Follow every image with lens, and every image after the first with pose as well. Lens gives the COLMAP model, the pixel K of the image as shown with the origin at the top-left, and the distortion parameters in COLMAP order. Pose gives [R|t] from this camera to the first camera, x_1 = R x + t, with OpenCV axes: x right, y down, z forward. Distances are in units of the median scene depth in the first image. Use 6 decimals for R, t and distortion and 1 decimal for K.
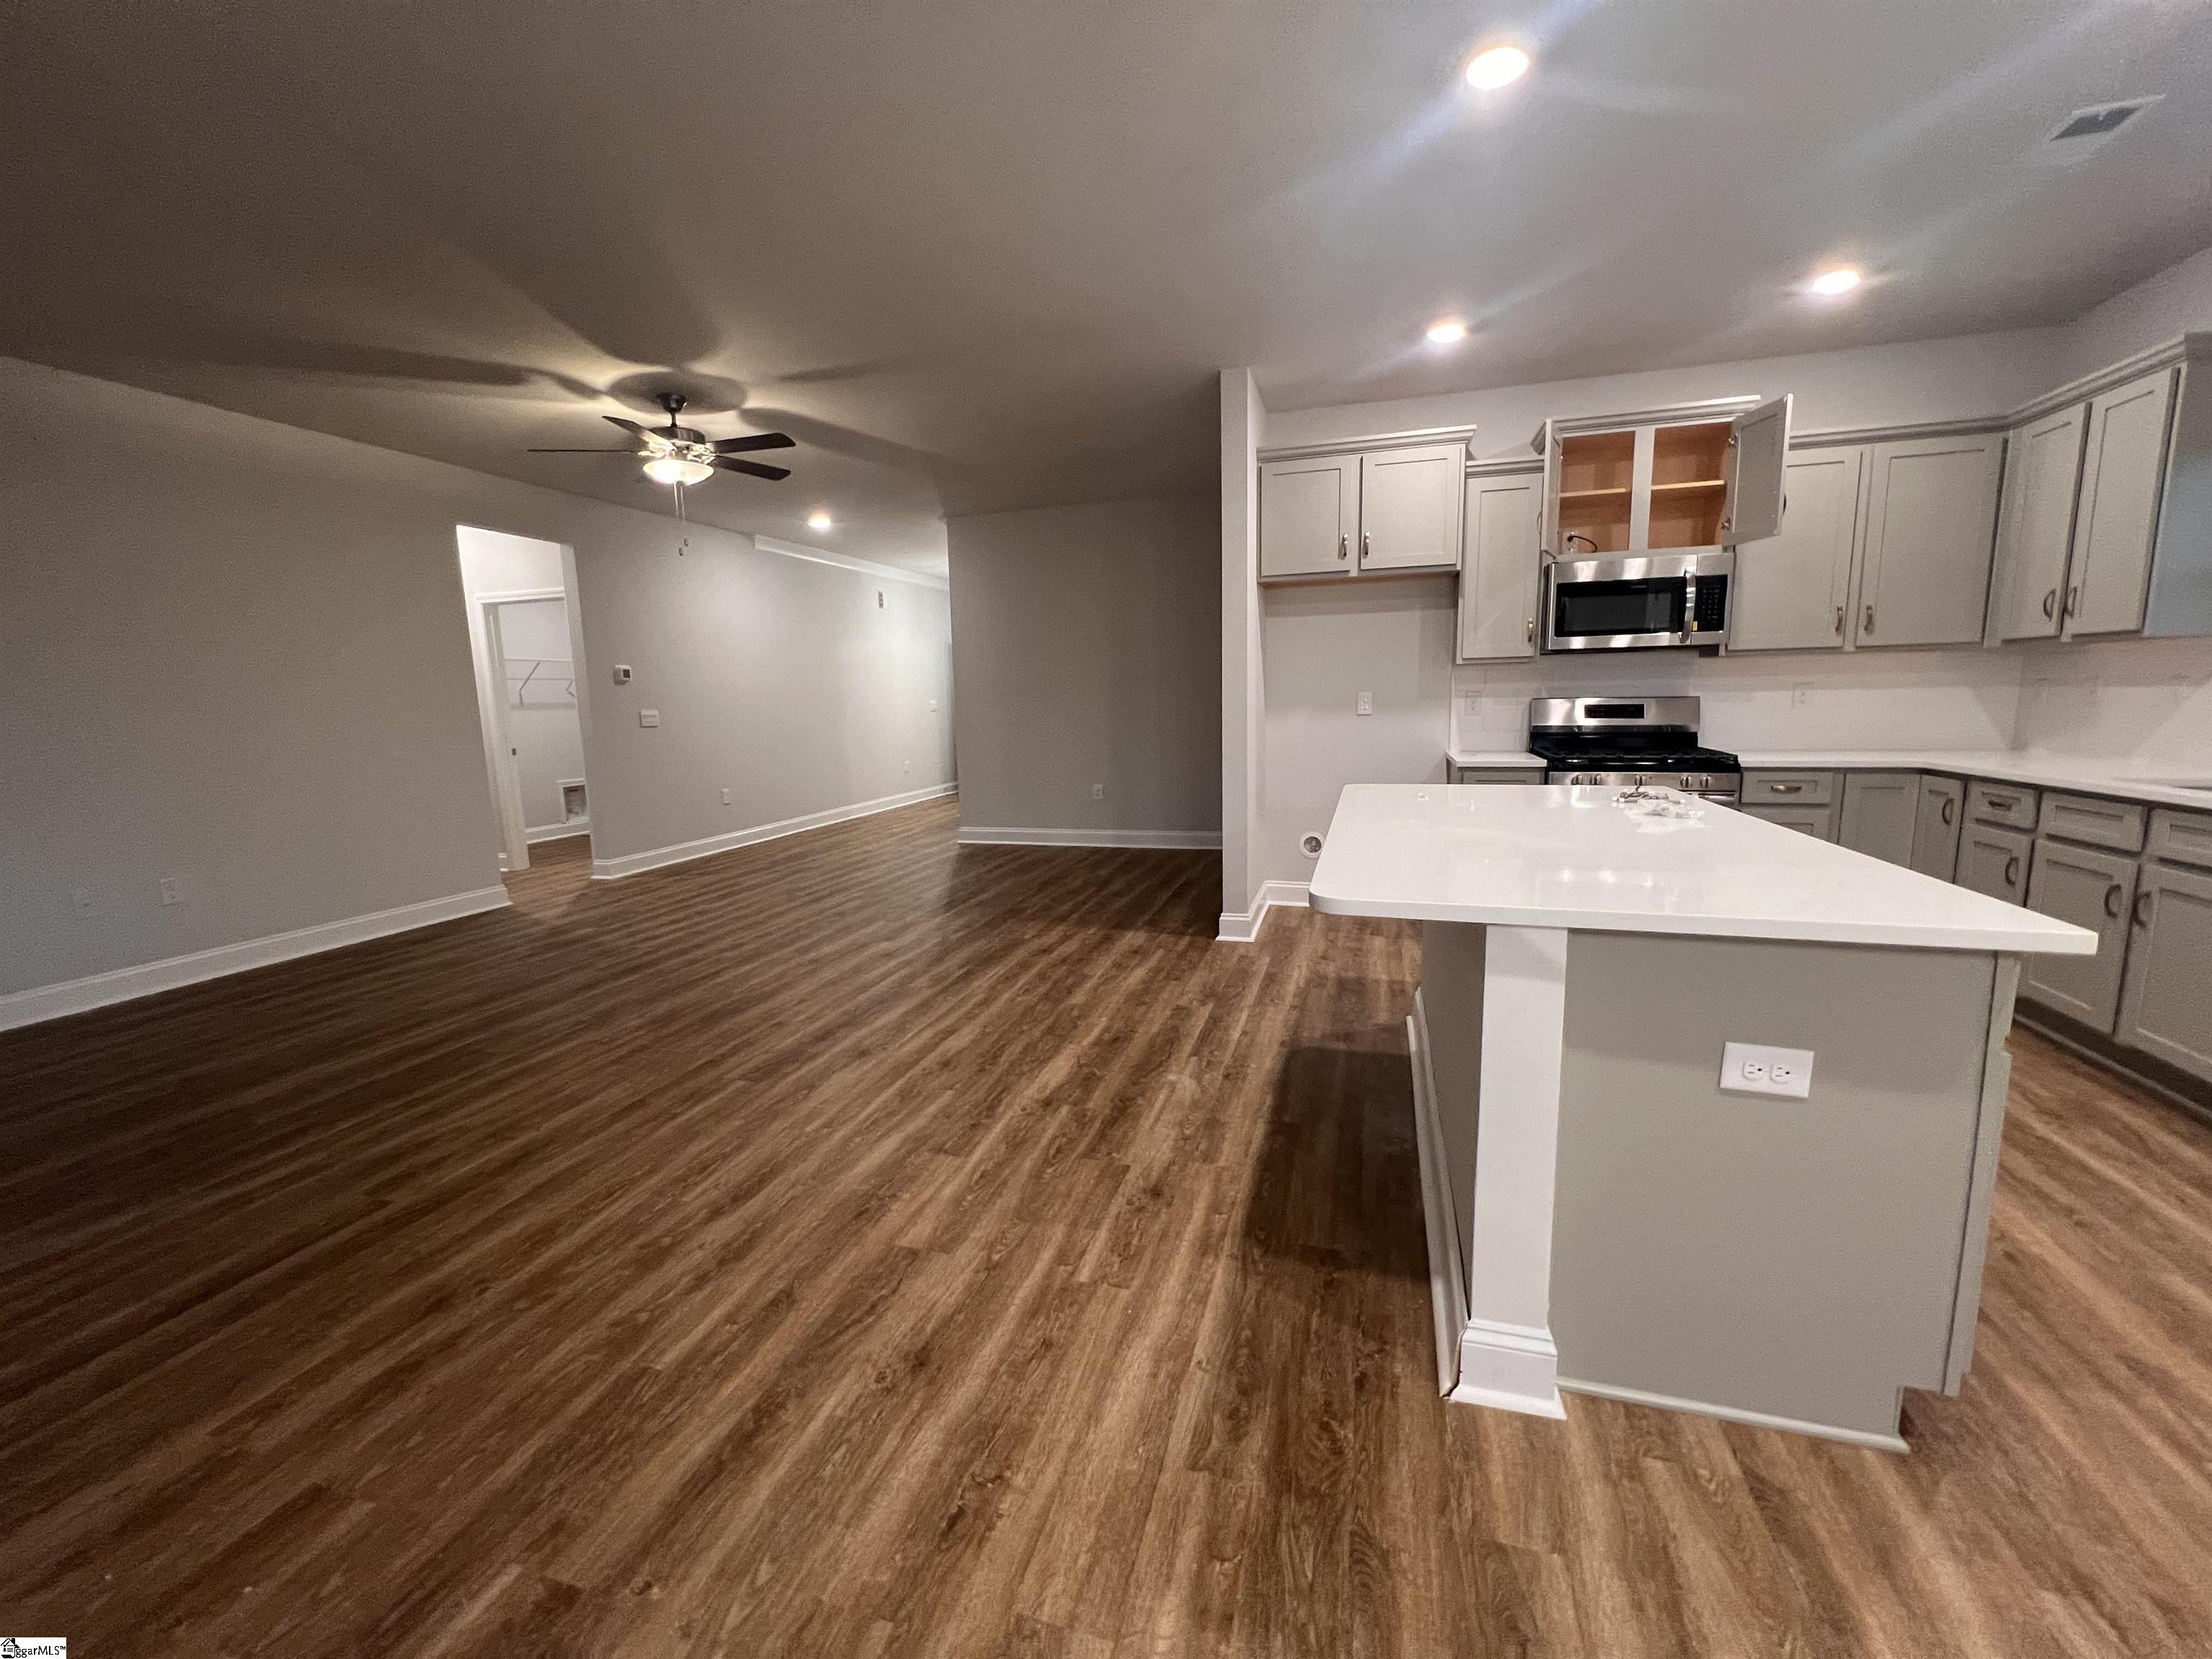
lens RADIAL K [[880.9, 0, 1110.9], [0, 880.9, 822.6], [0, 0, 1]] dist [-0.000192, -0.000268]
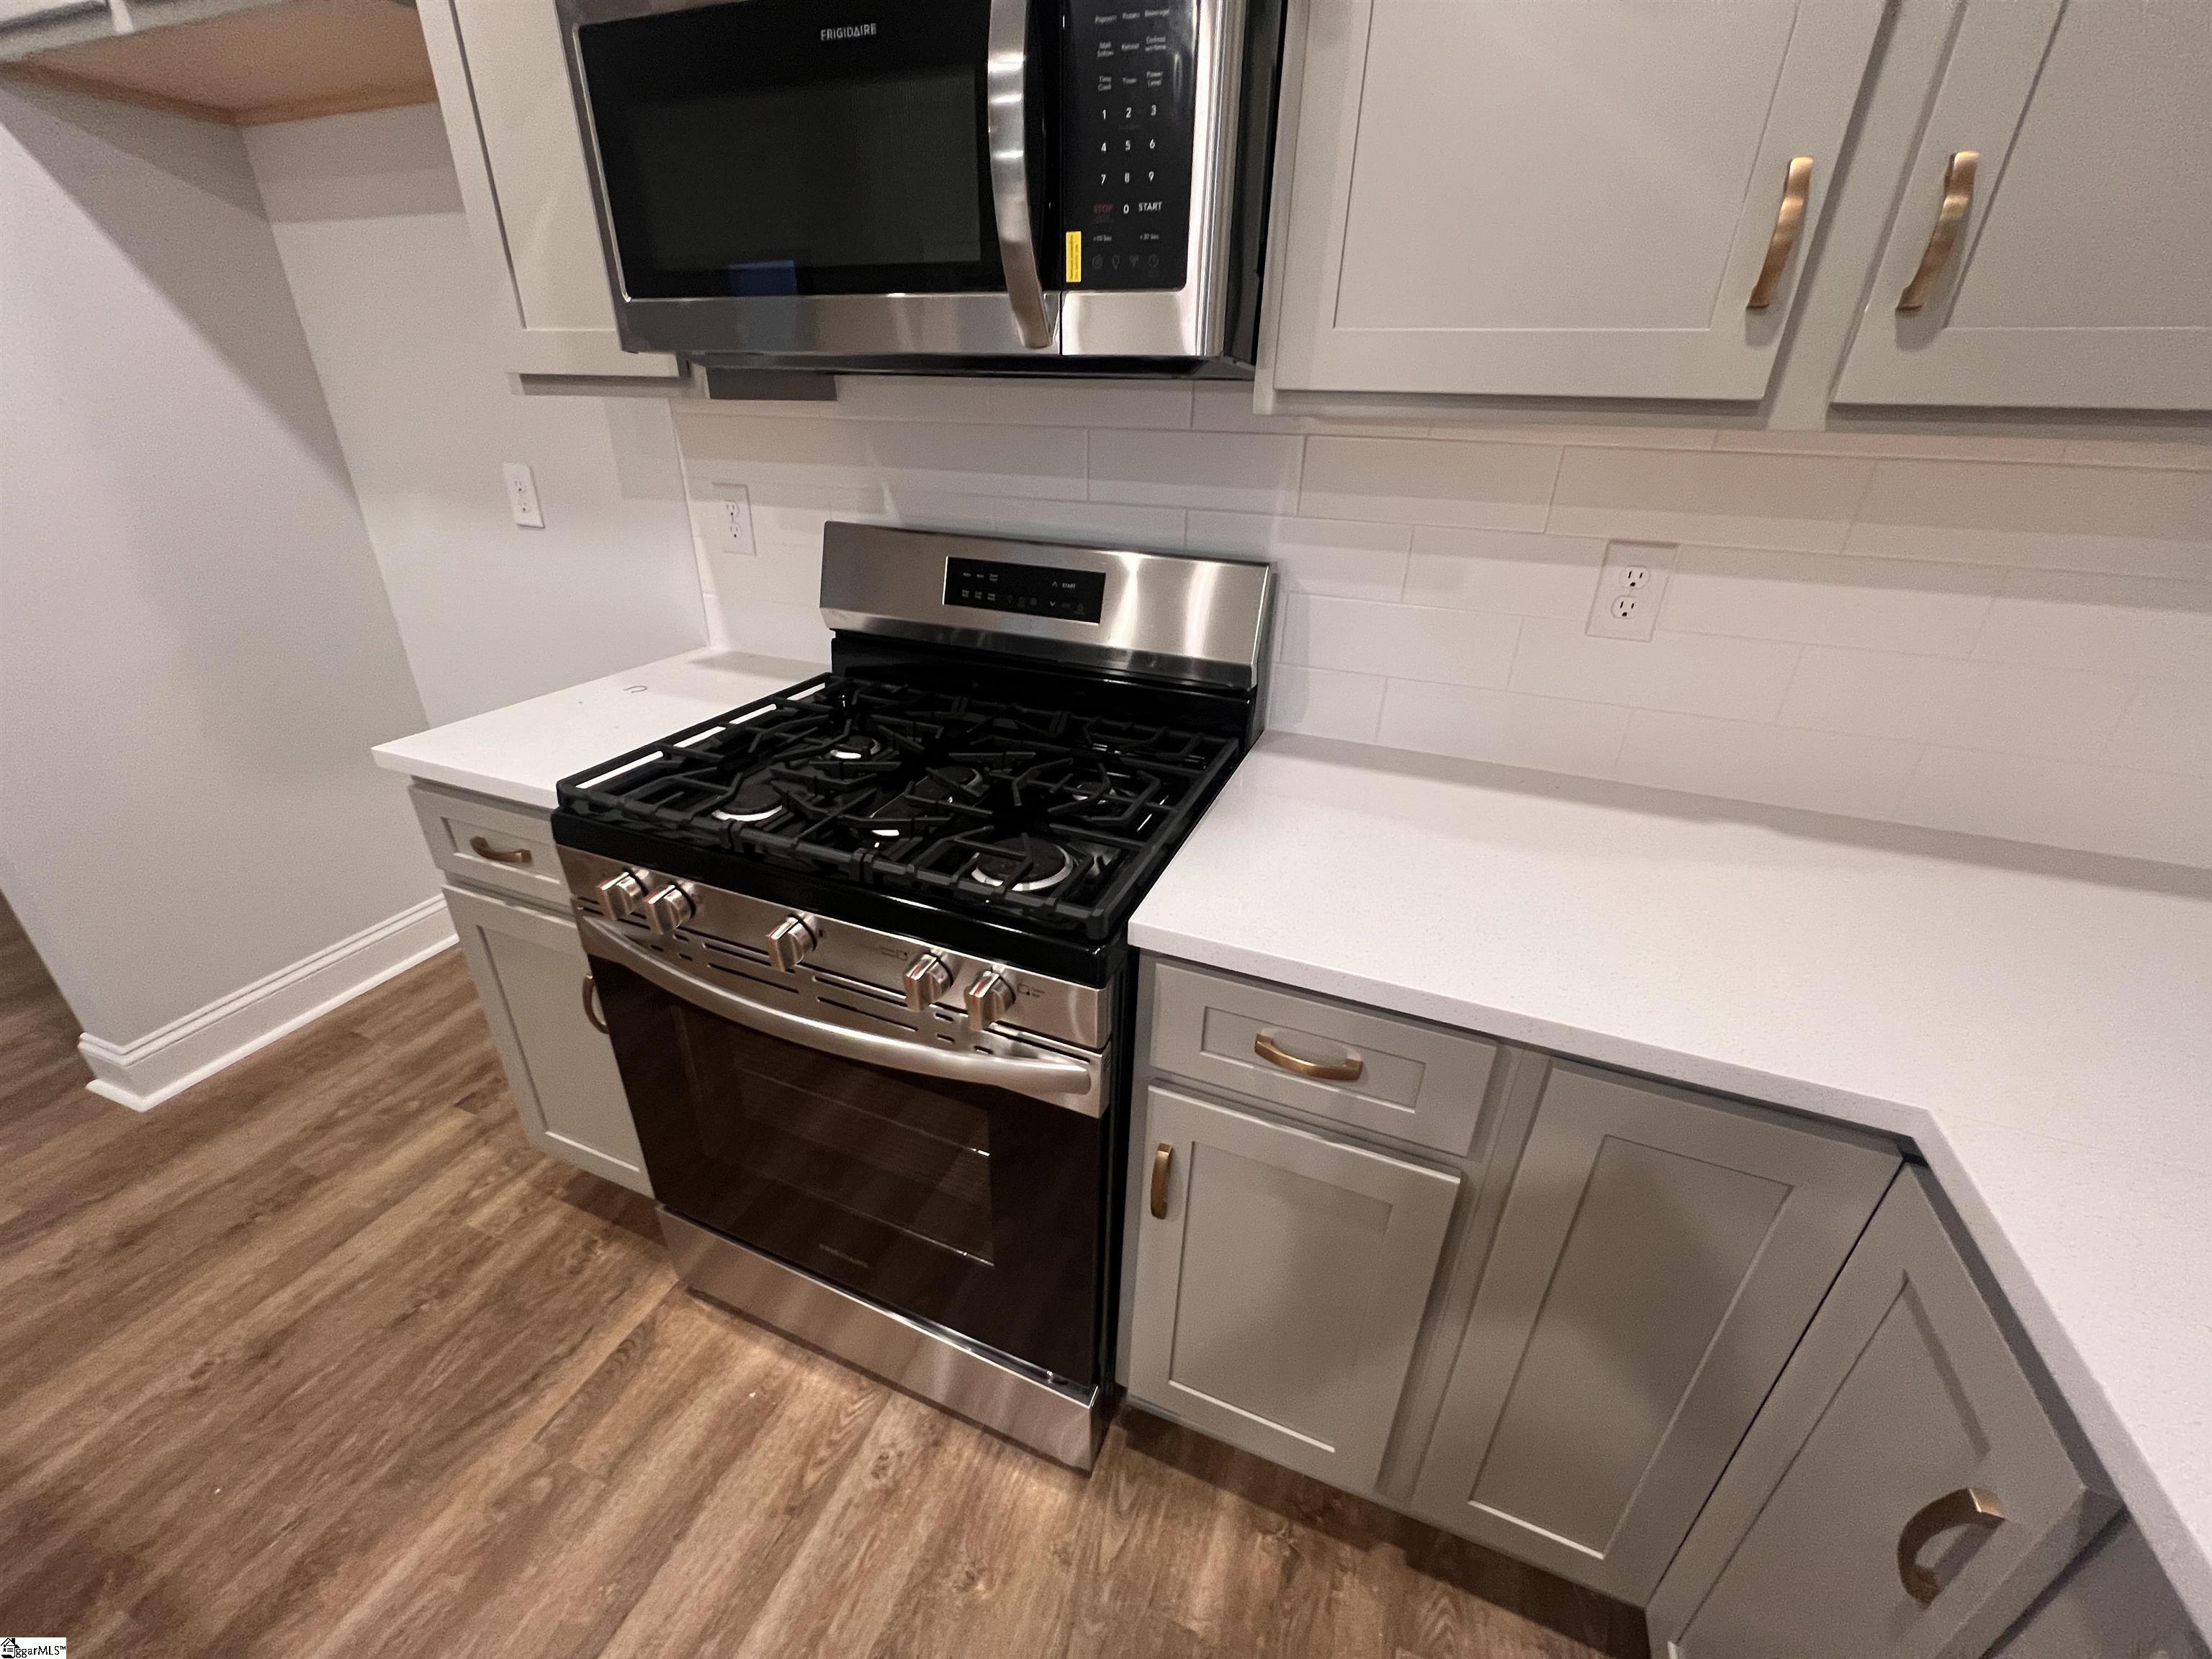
lens RADIAL K [[880.9, 0, 1108.0], [0, 880.9, 821.1], [0, 0, 1]] dist [-0.000192, -0.000268]
pose [[0.996091, 0.076431, -0.044284, 1.136926], [-0.059874, 0.952787, 0.297678, -0.259976], [0.064945, -0.293863, 0.953639, 1.255331]]
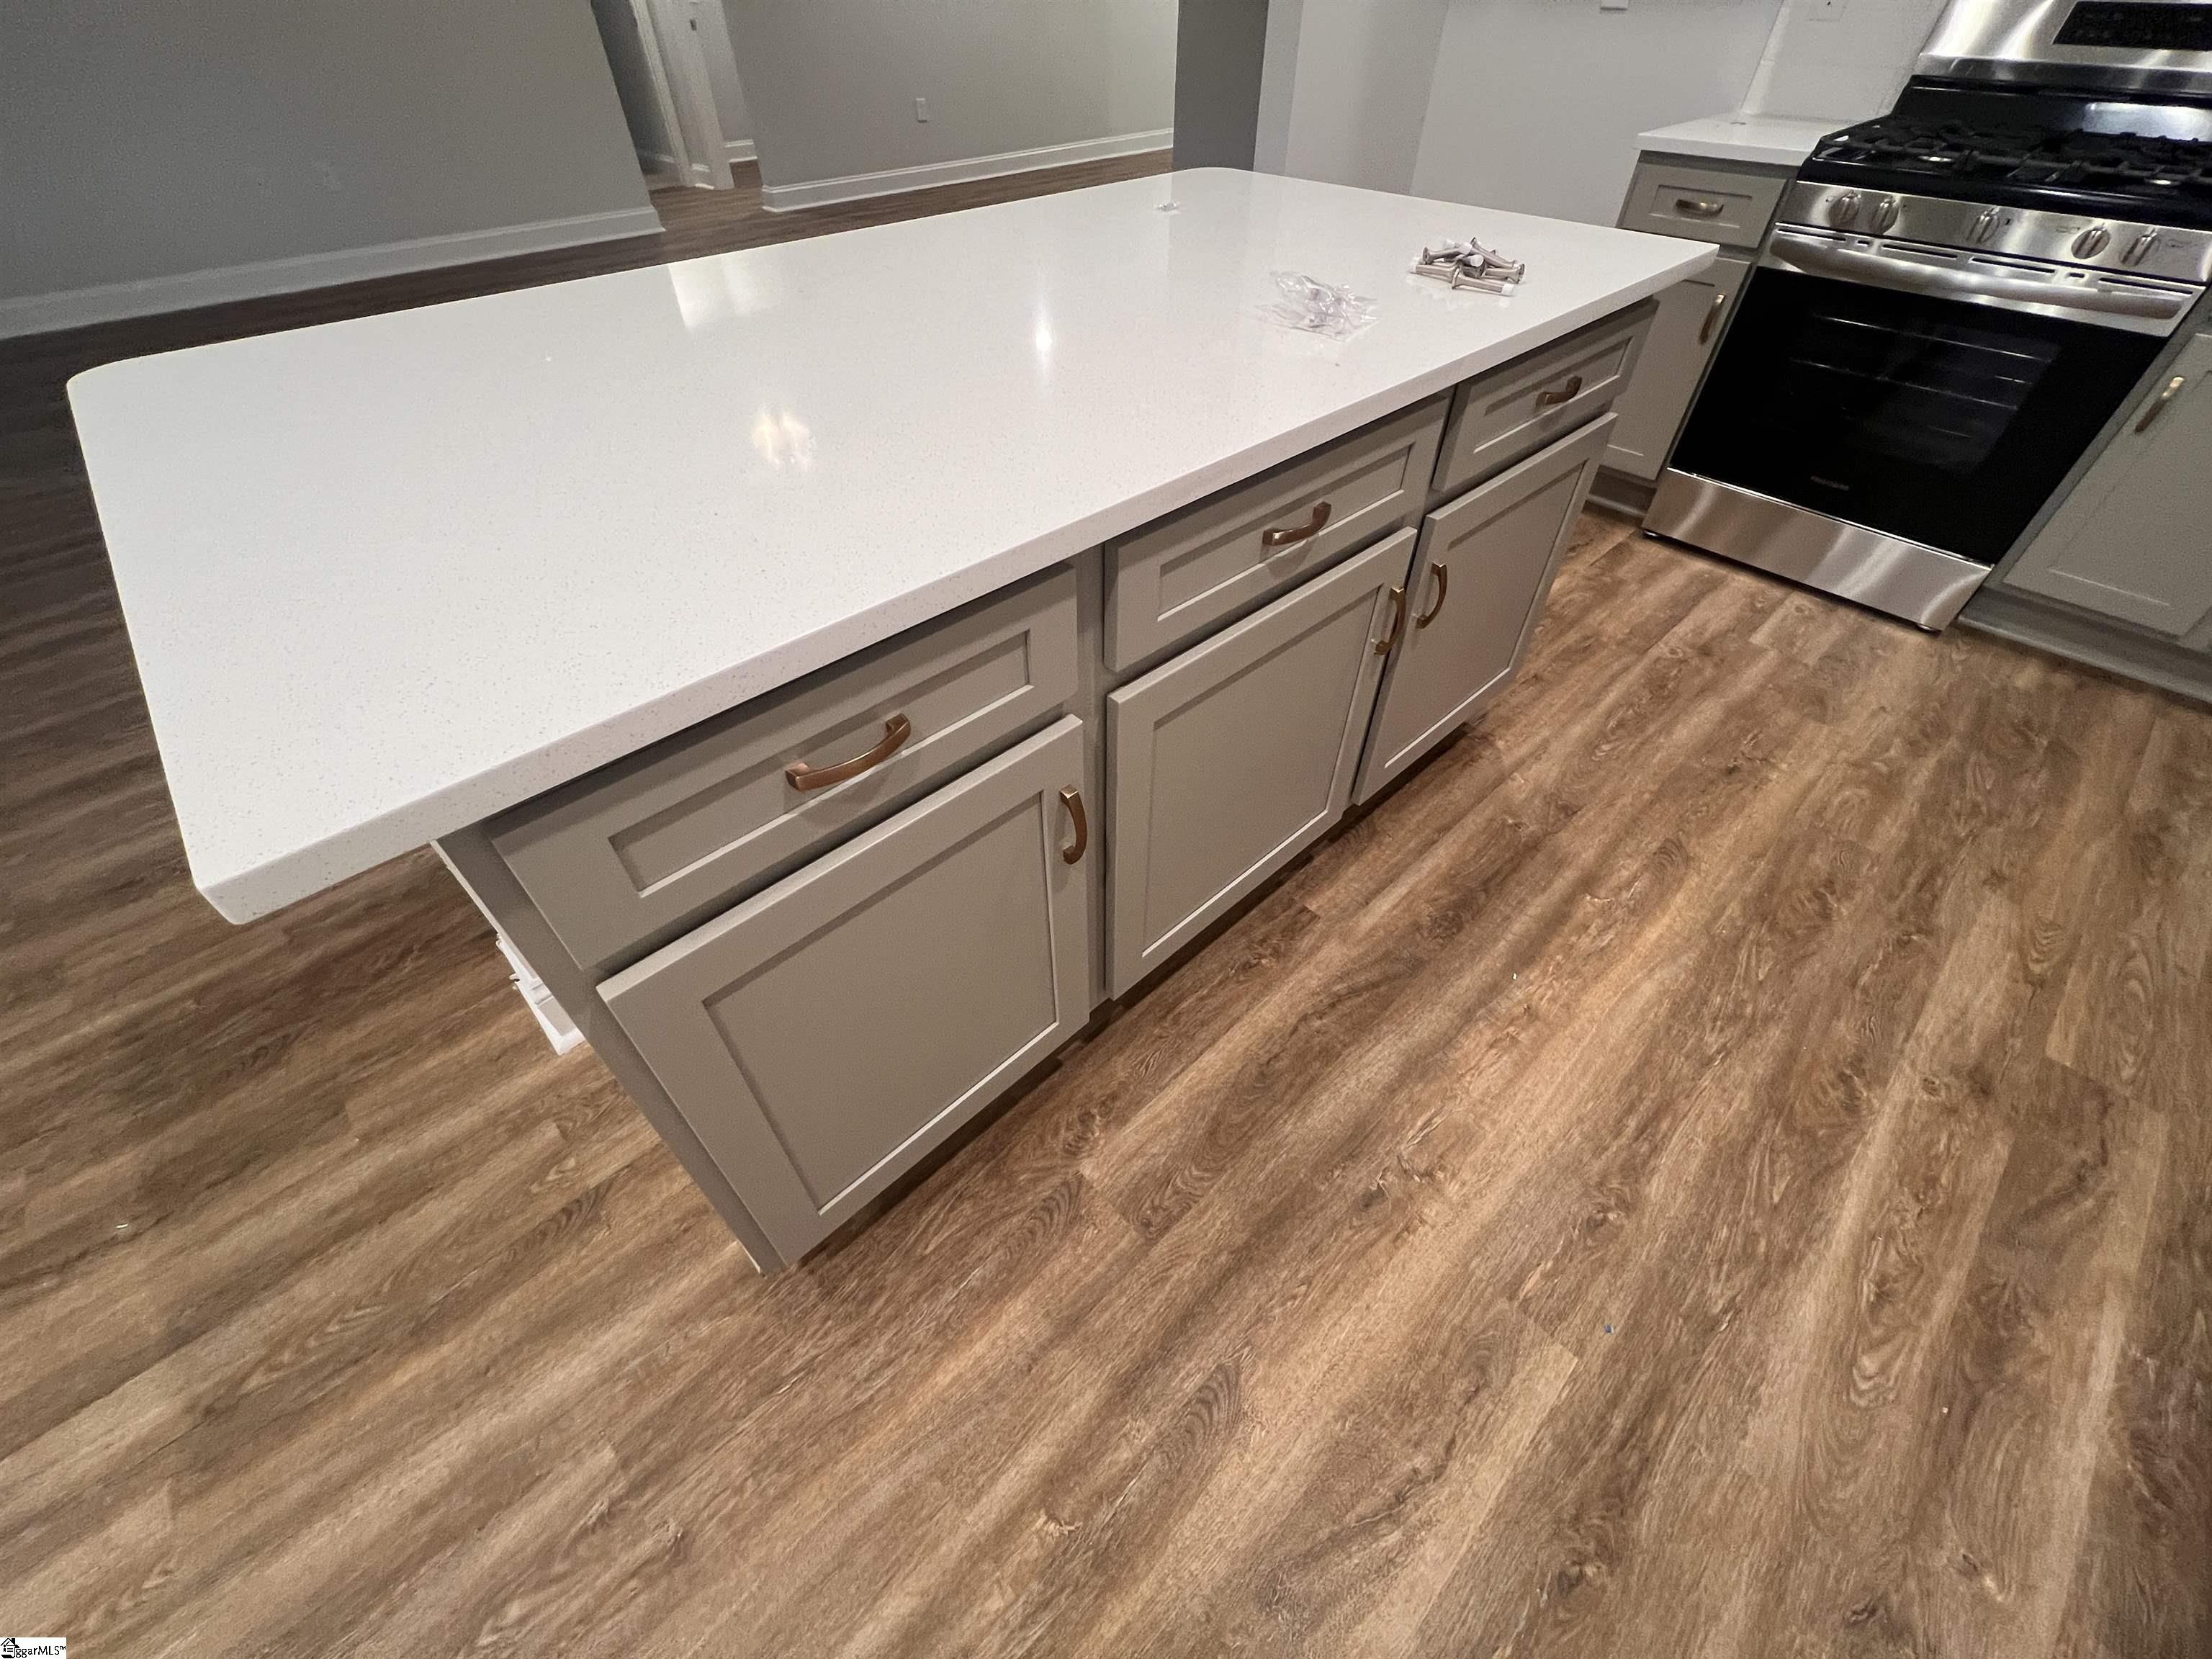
lens RADIAL K [[880.9, 0, 1089.9], [0, 880.9, 824.5], [0, 0, 1]] dist [-0.000192, -0.000268]
pose [[0.868776, 0.358575, -0.341543, 0.747902], [-0.083279, 0.785670, 0.613015, -0.071253], [0.488152, -0.504130, 0.712433, 0.451710]]
